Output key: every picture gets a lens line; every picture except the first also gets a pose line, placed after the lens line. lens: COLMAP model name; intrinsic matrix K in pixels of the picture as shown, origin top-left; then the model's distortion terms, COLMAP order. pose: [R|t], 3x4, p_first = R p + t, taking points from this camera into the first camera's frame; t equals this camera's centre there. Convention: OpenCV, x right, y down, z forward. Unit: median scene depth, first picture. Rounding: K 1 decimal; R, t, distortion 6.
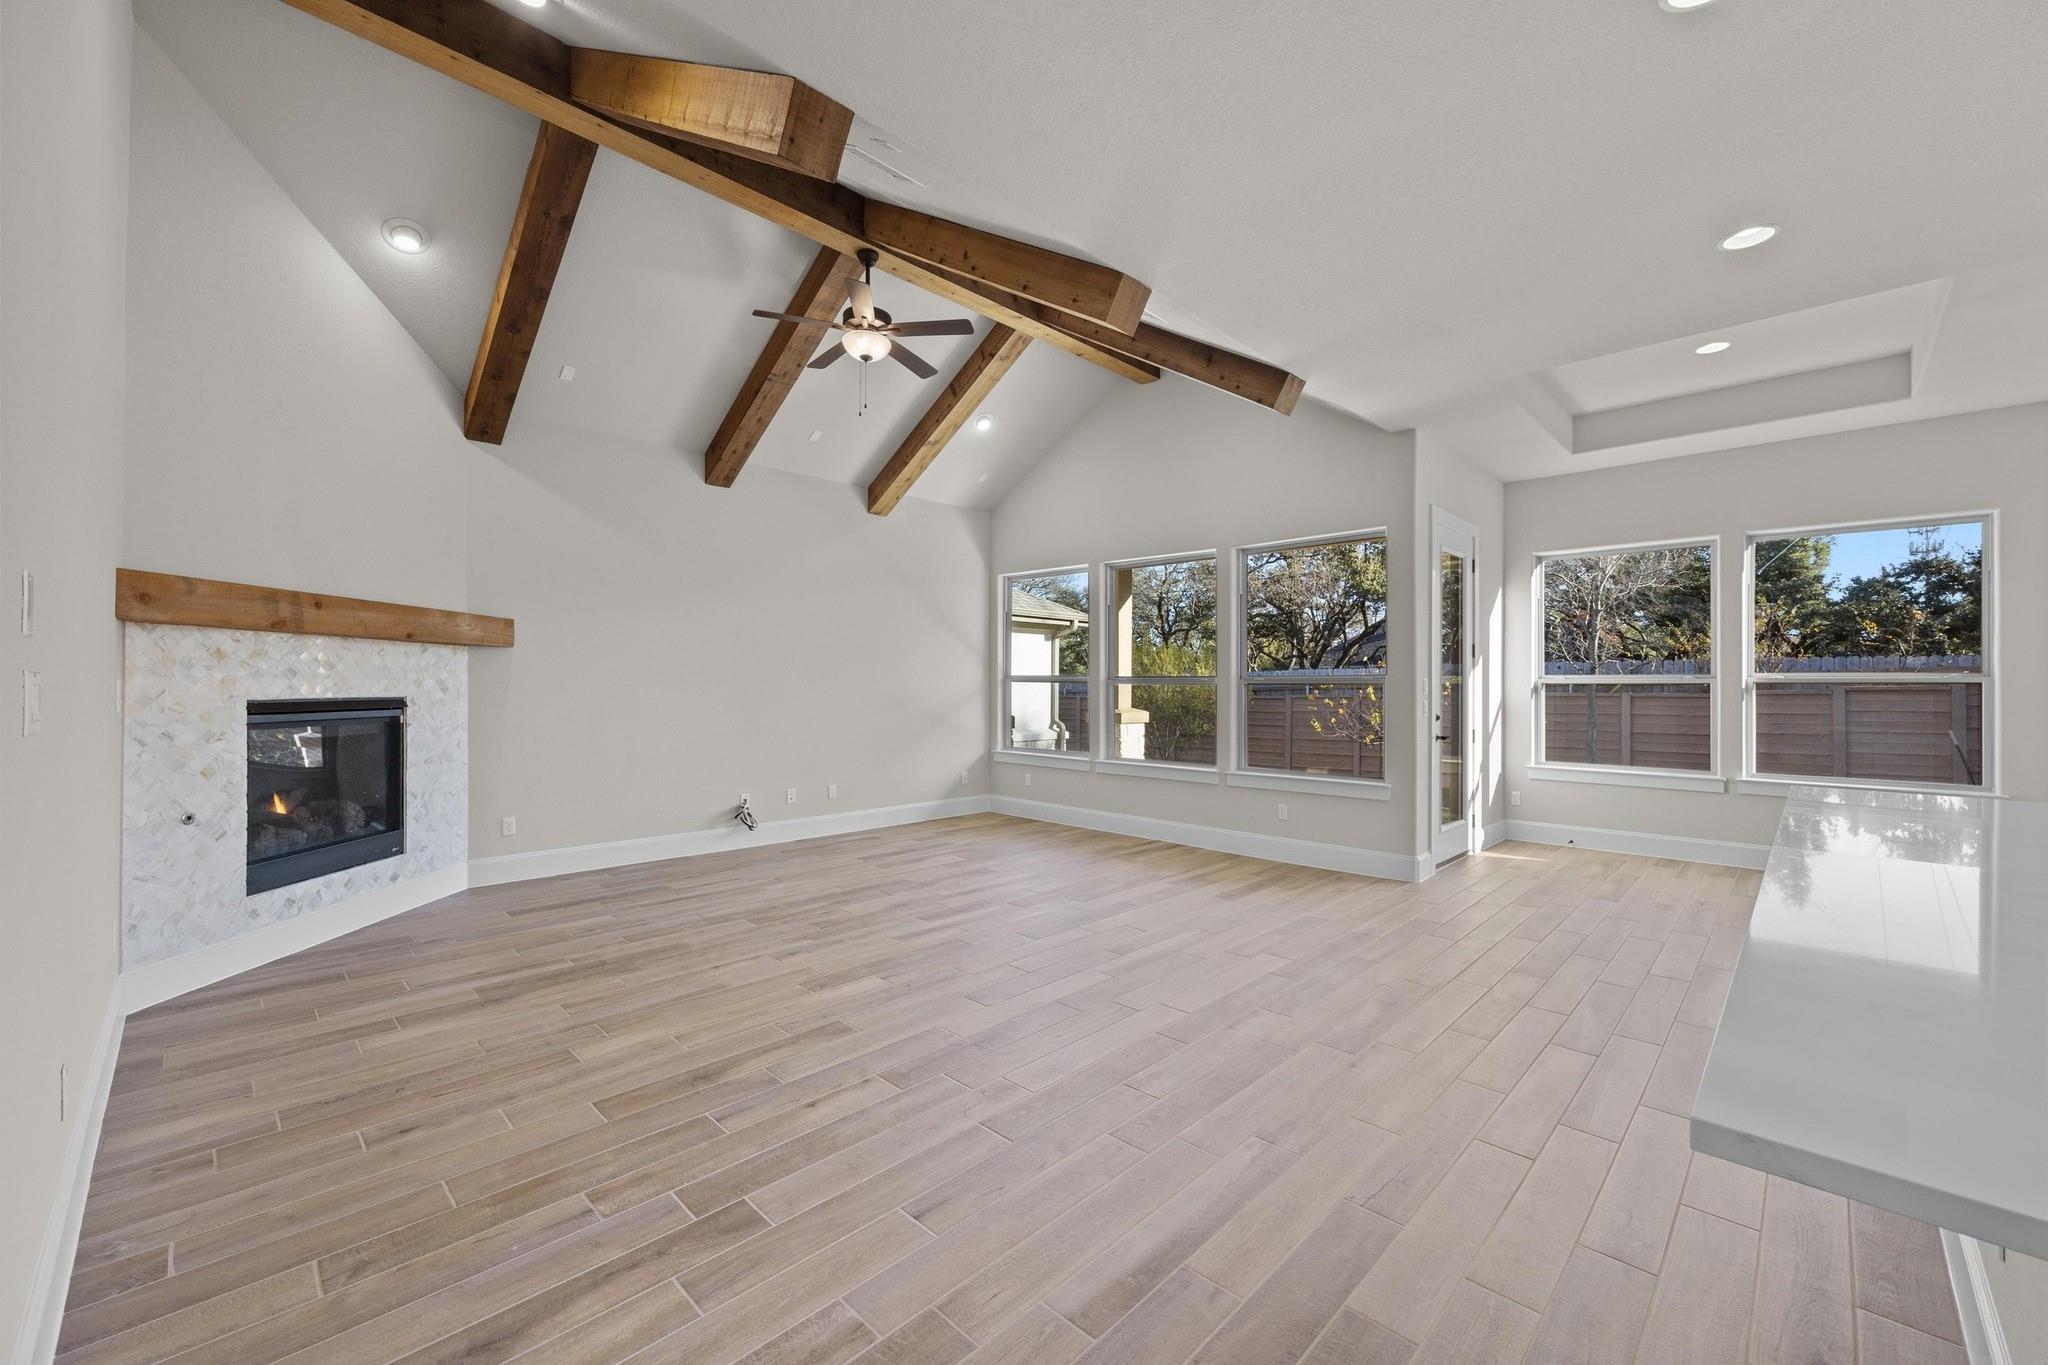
lens RADIAL K [[817.4, 0, 1022.6], [0, 817.4, 680.2], [0, 0, 1]] dist [-0.005000, -0.000097]
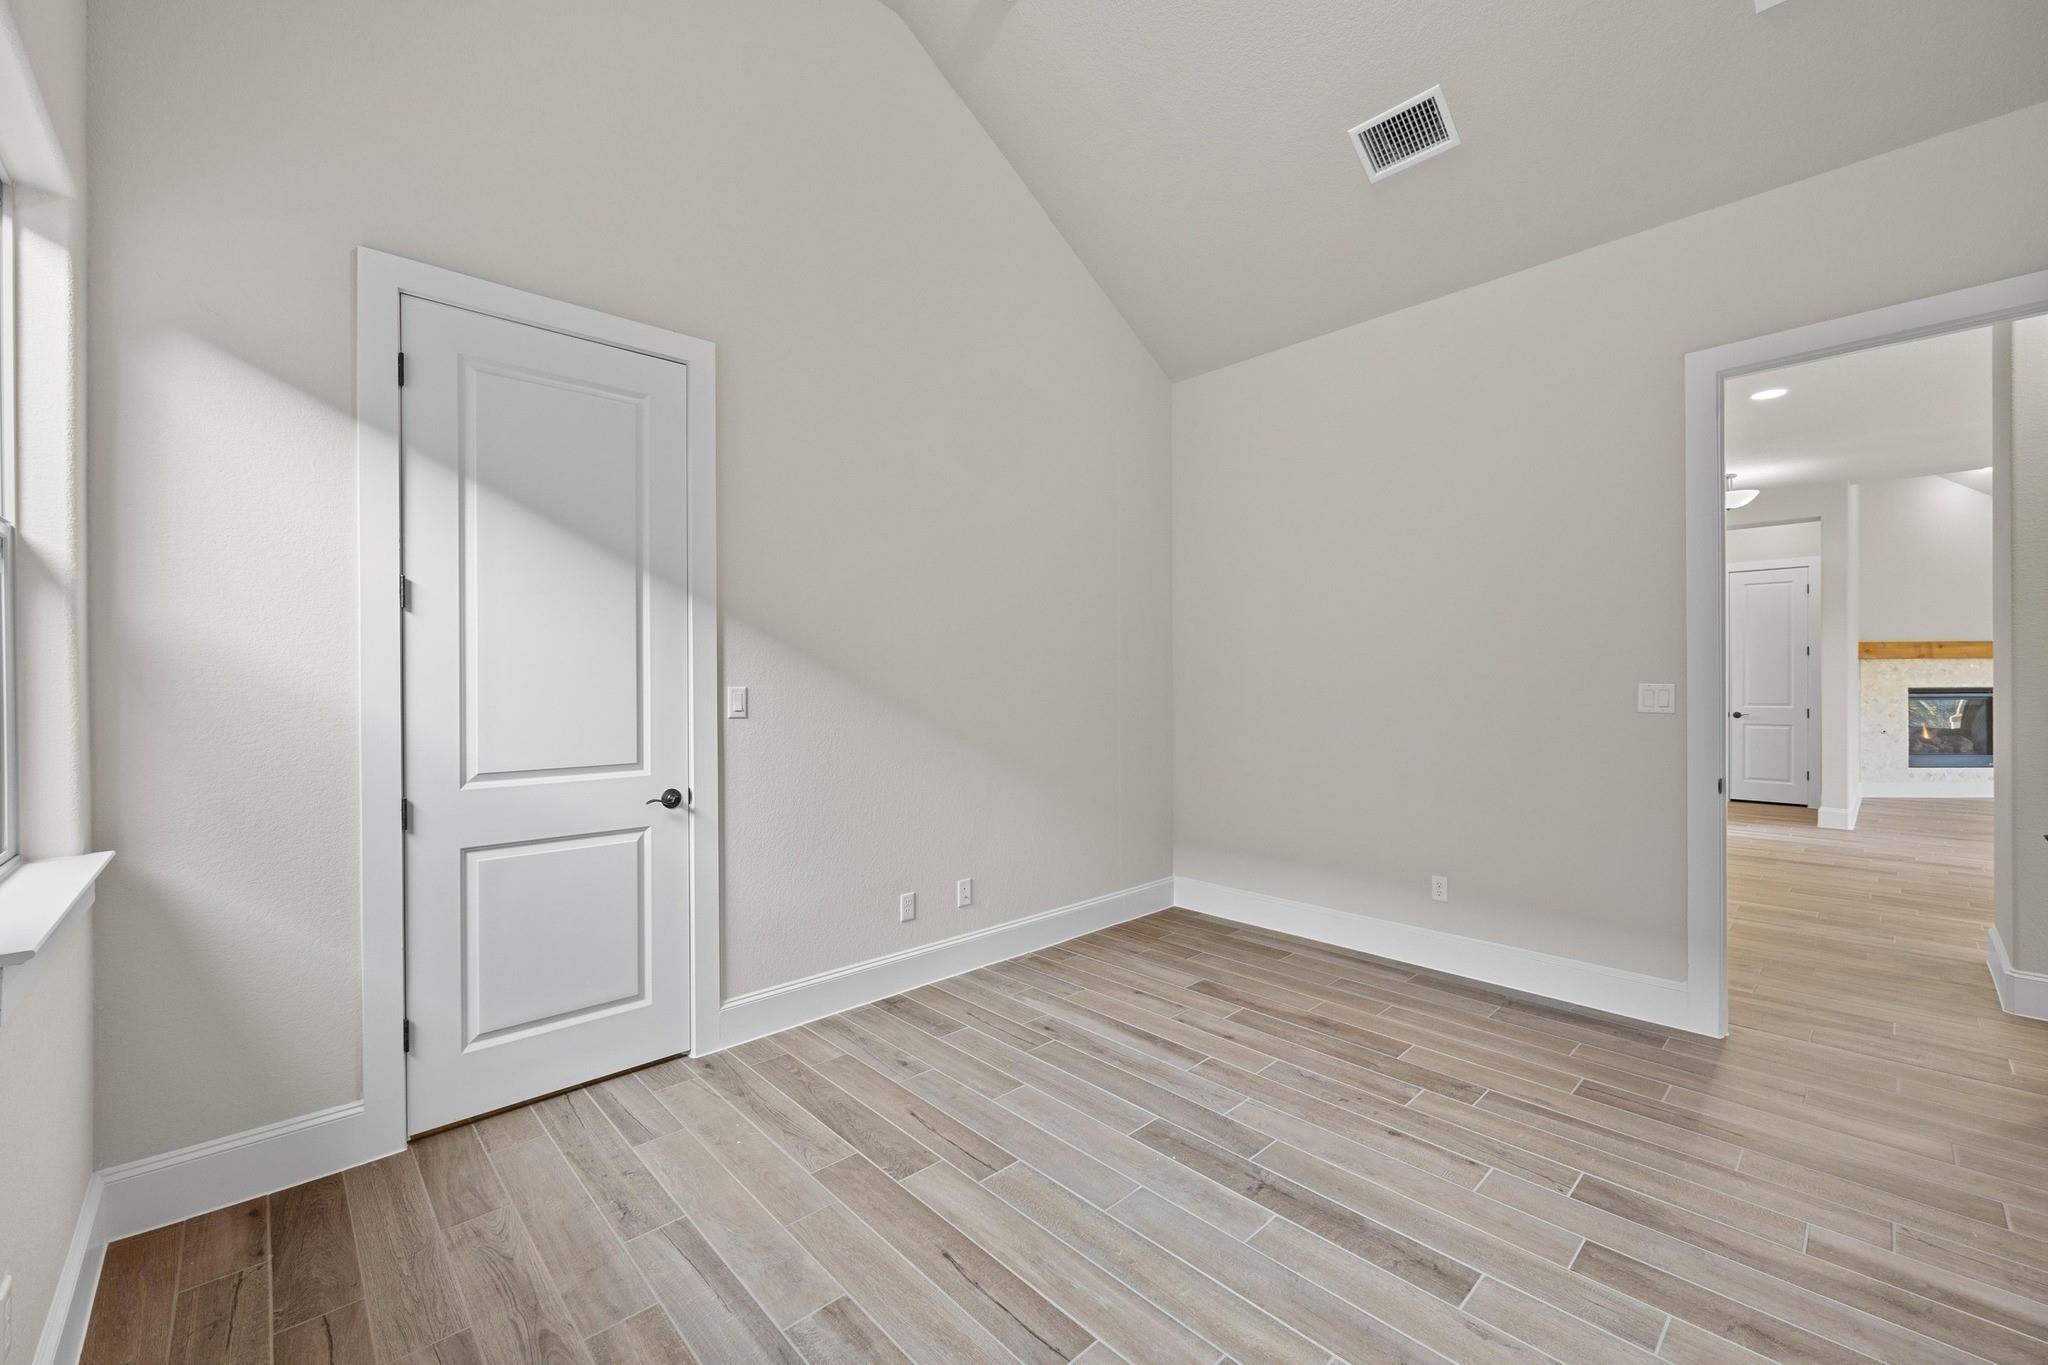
lens RADIAL K [[817.4, 0, 1014.1], [0, 817.4, 683.9], [0, 0, 1]] dist [-0.005000, -0.000097]
pose [[-0.047359, -0.001770, -0.998876, 1.359344], [0.008318, 0.999963, -0.002166, -0.002408], [0.998843, -0.008411, -0.047342, -1.322022]]
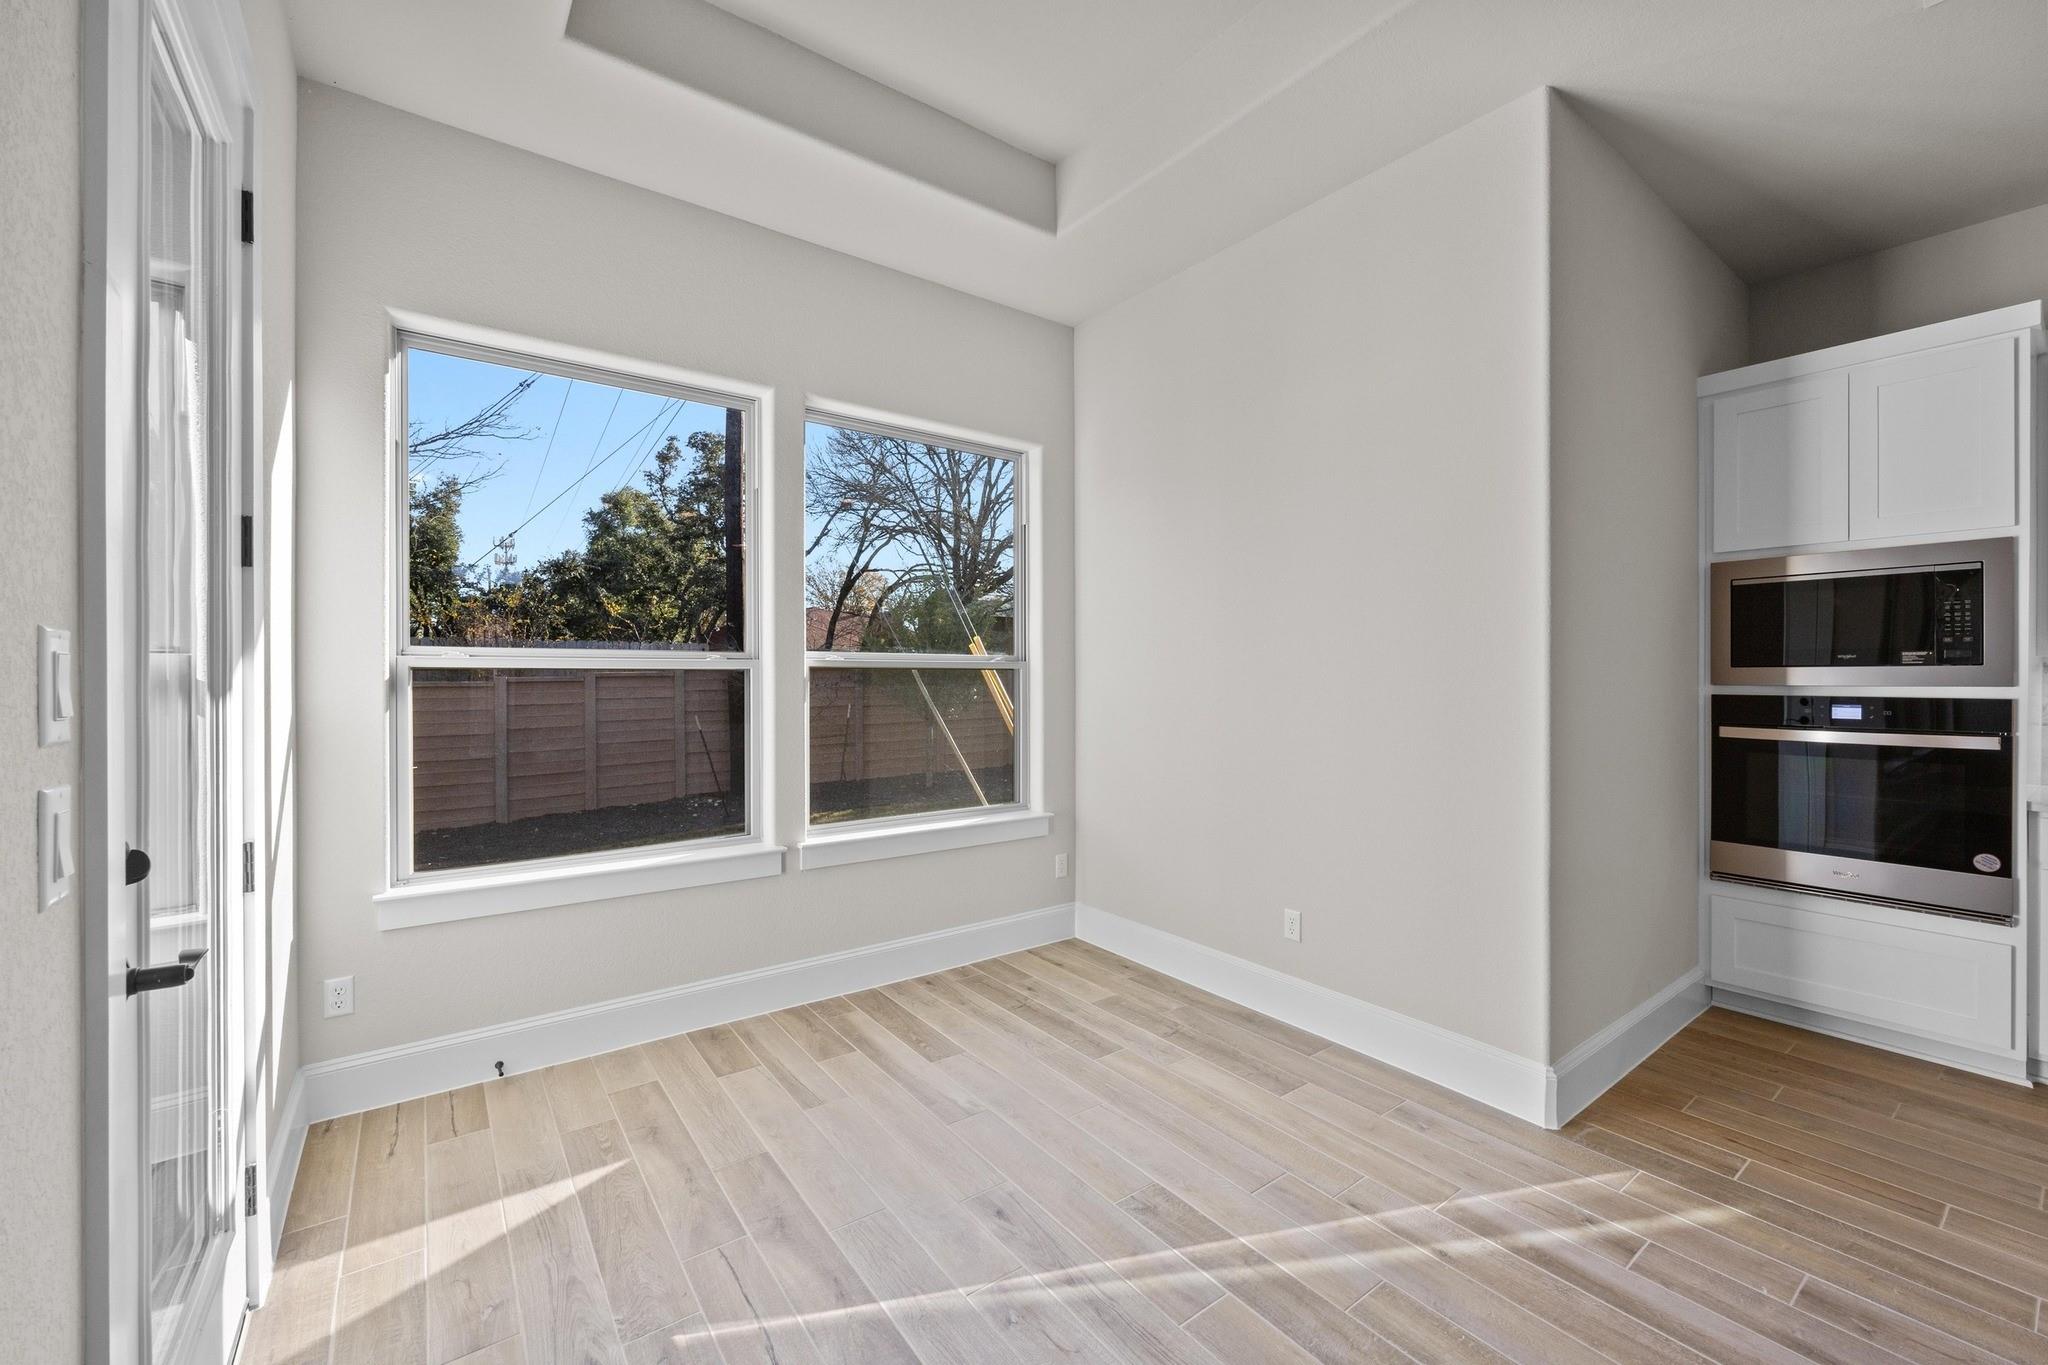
lens RADIAL K [[817.4, 0, 1014.2], [0, 817.4, 672.8], [0, 0, 1]] dist [-0.005000, -0.000097]
pose [[0.163753, -0.003598, 0.986495, 0.493978], [-0.005085, 0.999977, 0.004491, 0.003409], [-0.986488, -0.005752, 0.163731, 1.055814]]
